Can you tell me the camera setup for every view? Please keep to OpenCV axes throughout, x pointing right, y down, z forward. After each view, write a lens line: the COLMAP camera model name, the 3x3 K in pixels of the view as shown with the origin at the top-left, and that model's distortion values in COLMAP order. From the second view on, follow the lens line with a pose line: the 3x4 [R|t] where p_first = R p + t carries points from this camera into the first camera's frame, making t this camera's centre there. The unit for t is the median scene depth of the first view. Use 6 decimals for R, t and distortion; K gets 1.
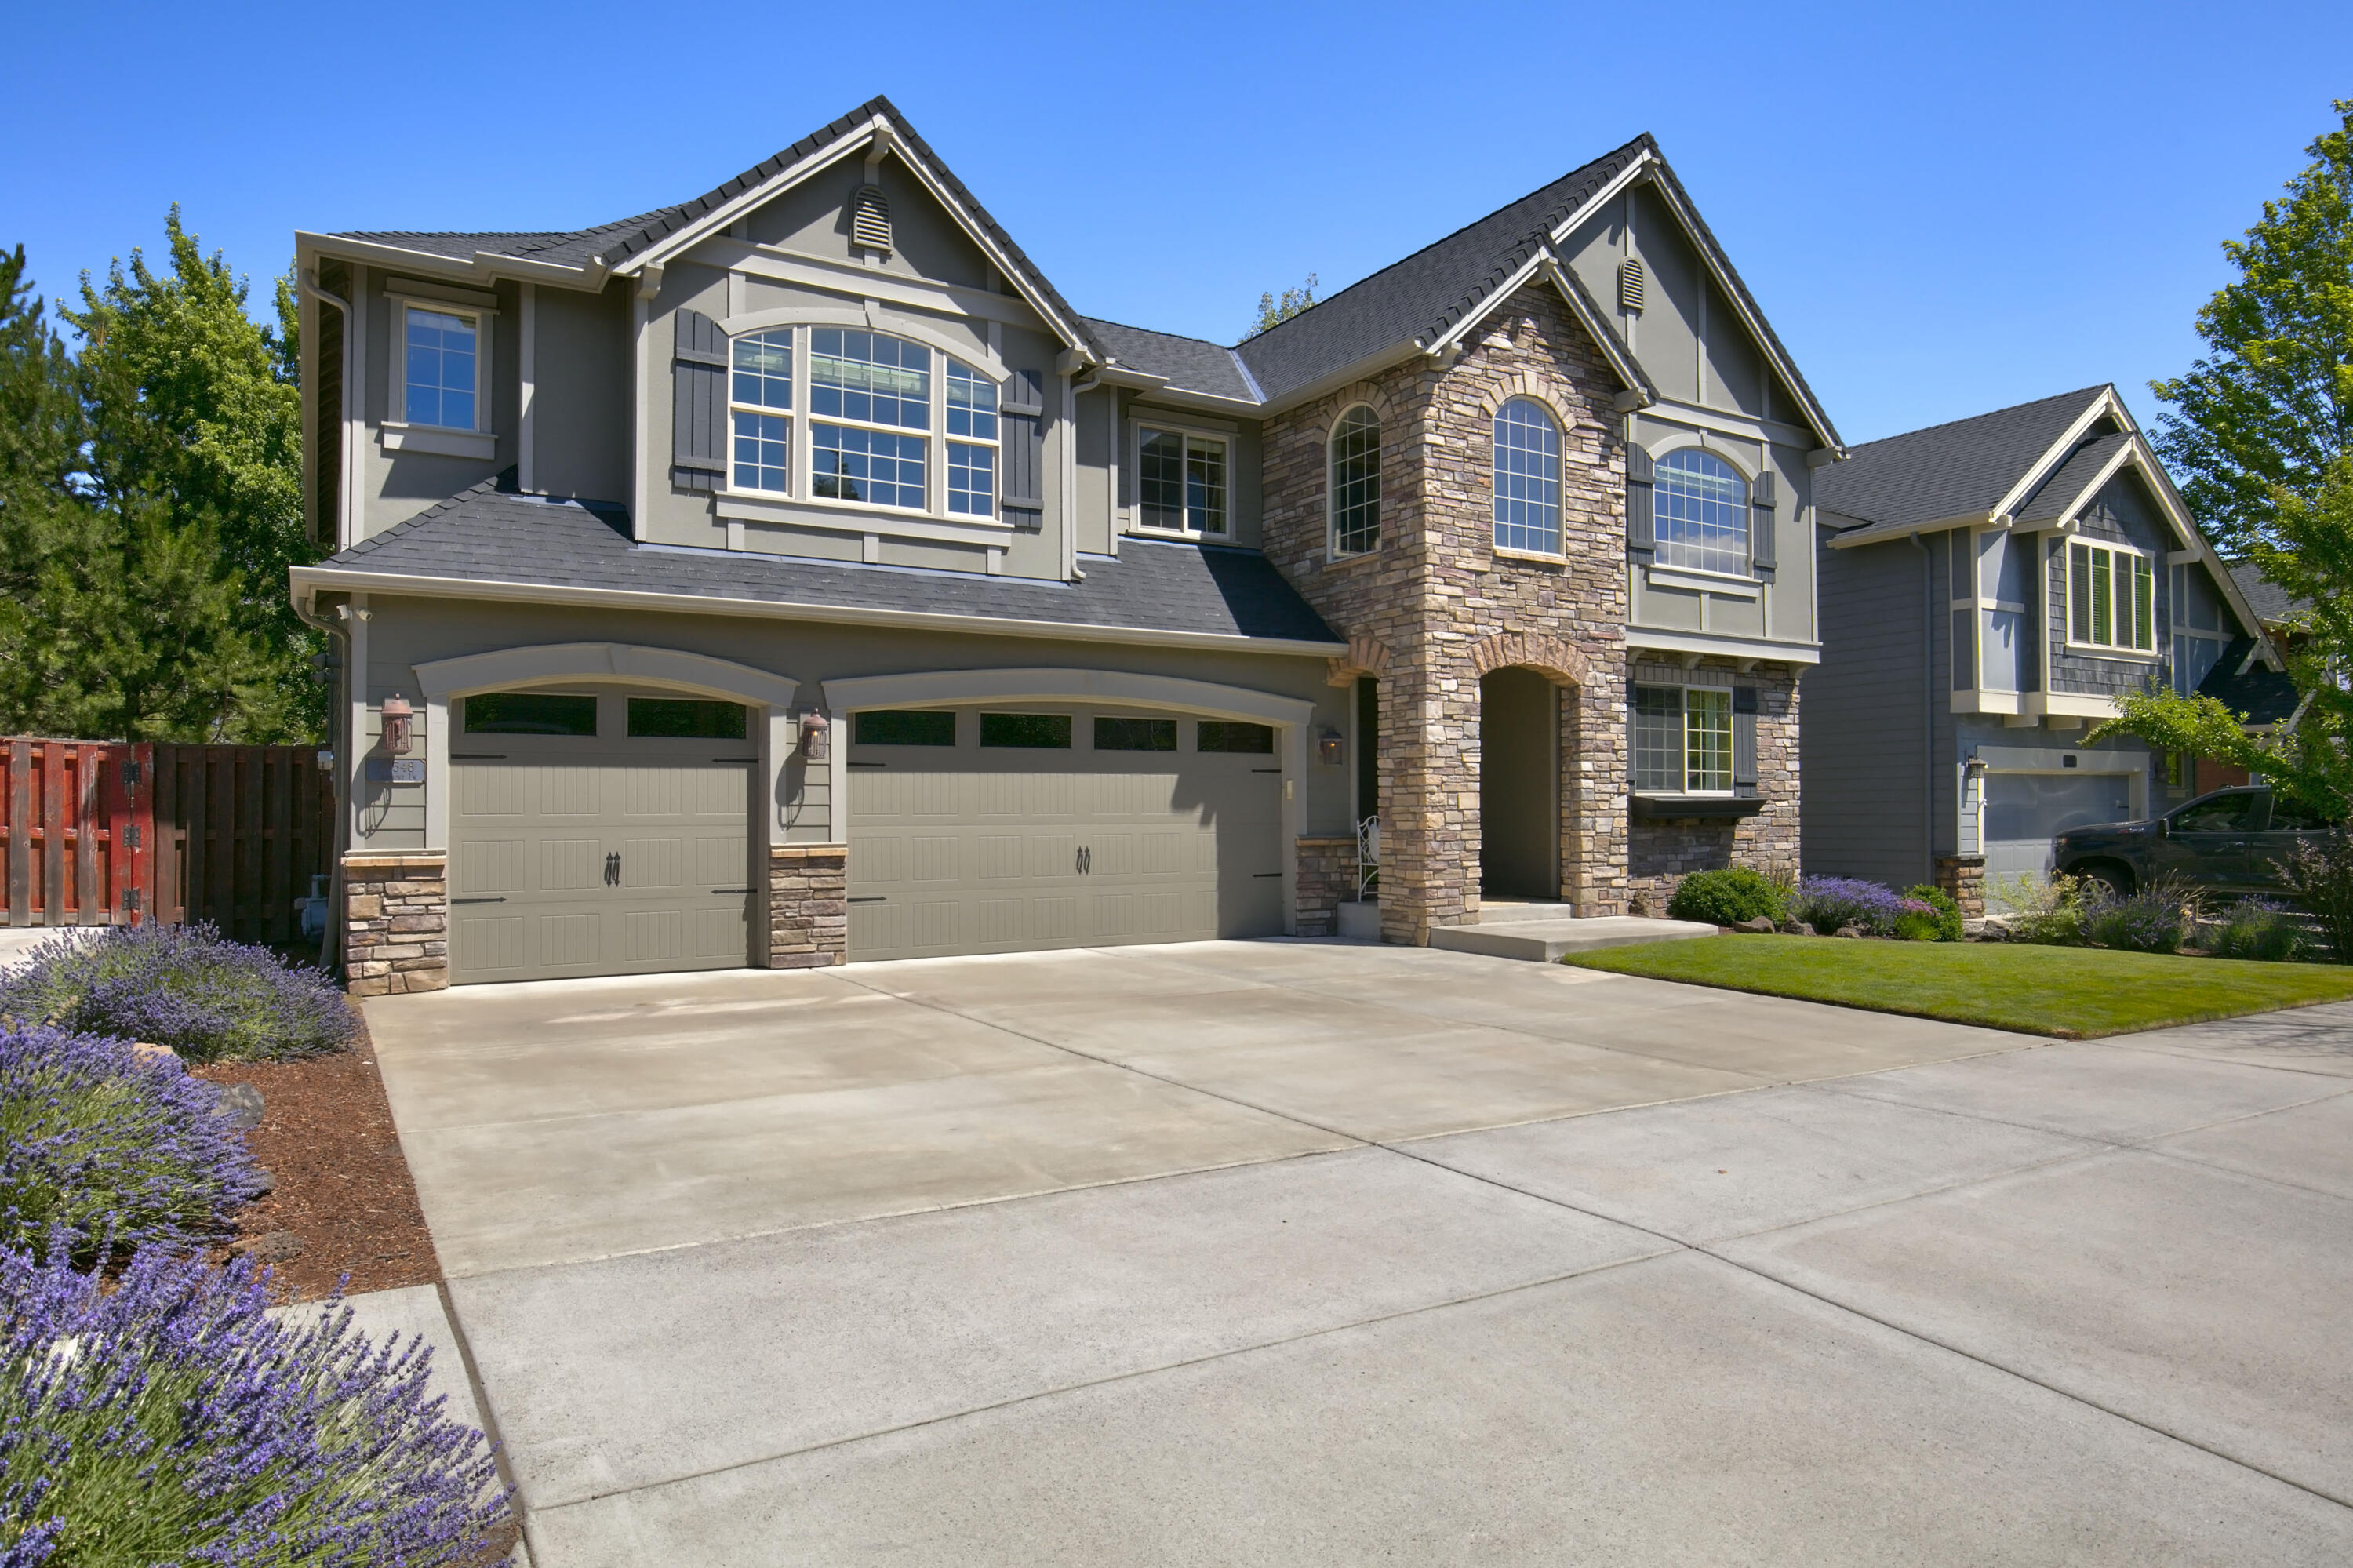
lens RADIAL K [[1401.0, 0, 1175.1], [0, 1401.0, 813.9], [0, 0, 1]] dist [-0.001392, 0.000007]
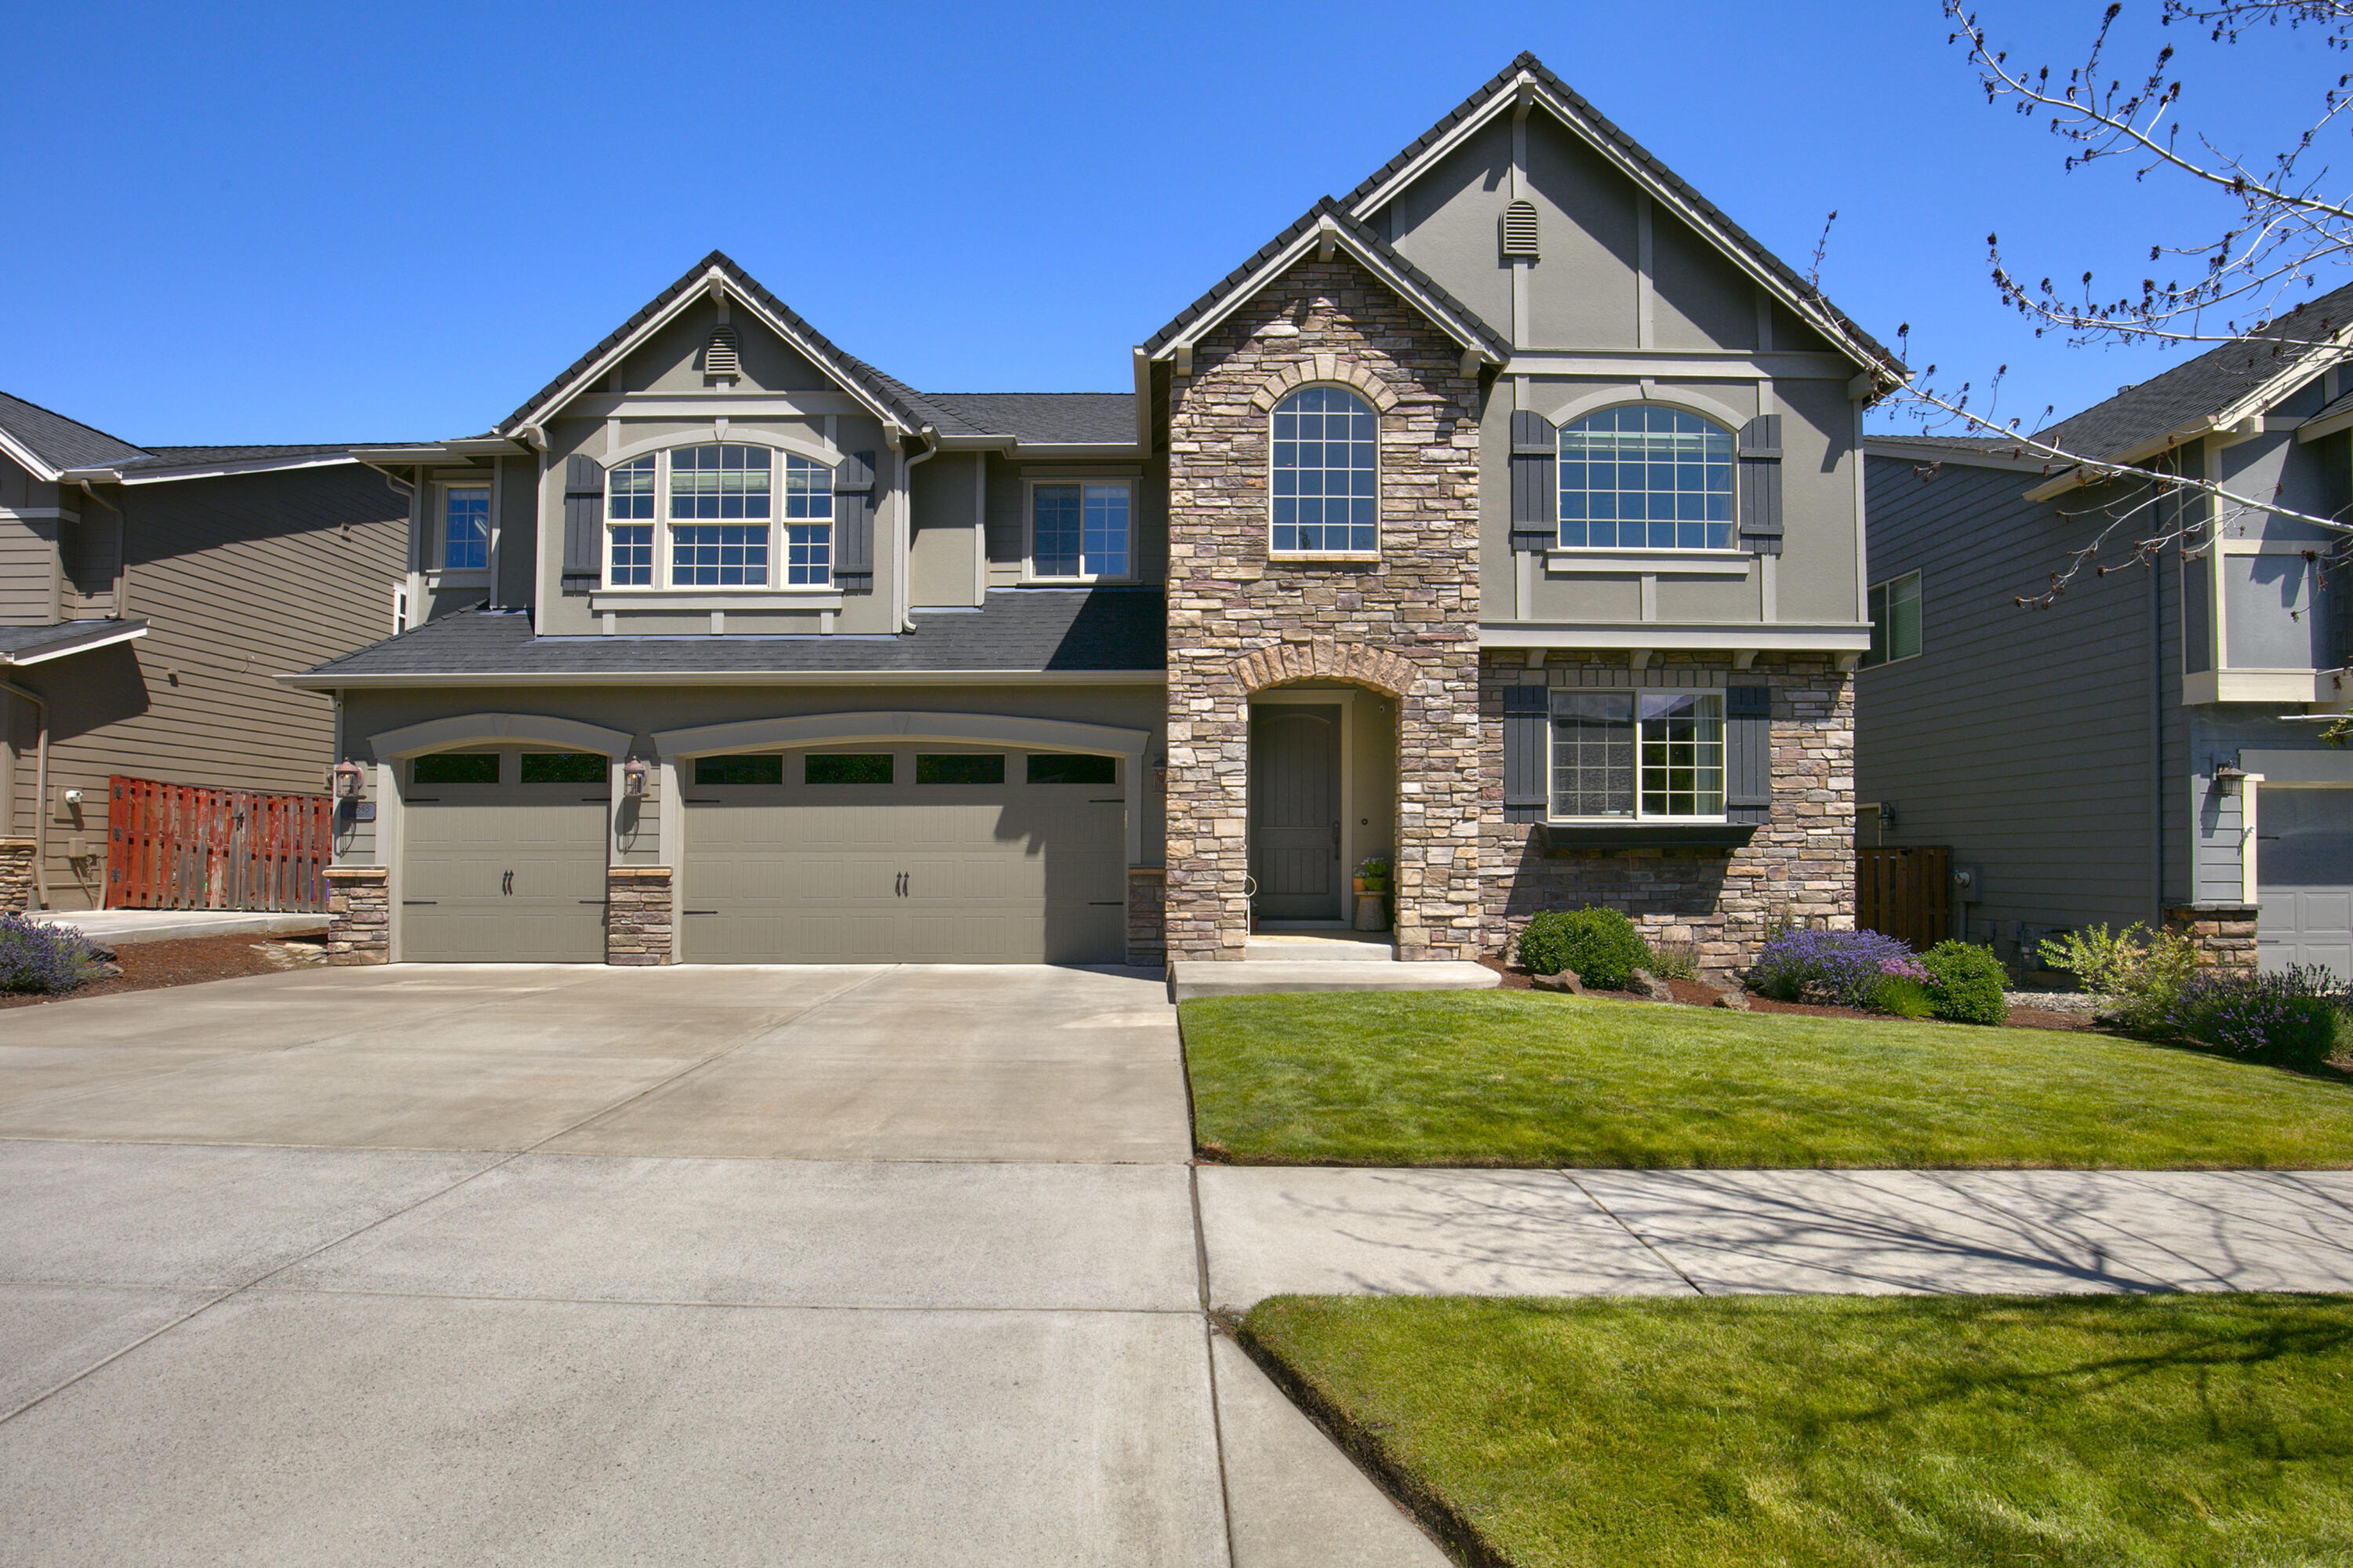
lens RADIAL K [[1163.6, 0, 1174.9], [0, 1163.6, 846.9], [0, 0, 1]] dist [-0.026527, -0.000285]
pose [[0.851835, -0.000811, -0.523809, 0.575431], [-0.003509, 0.999968, -0.007254, 0.008939], [0.523798, 0.008018, 0.851805, 0.320568]]
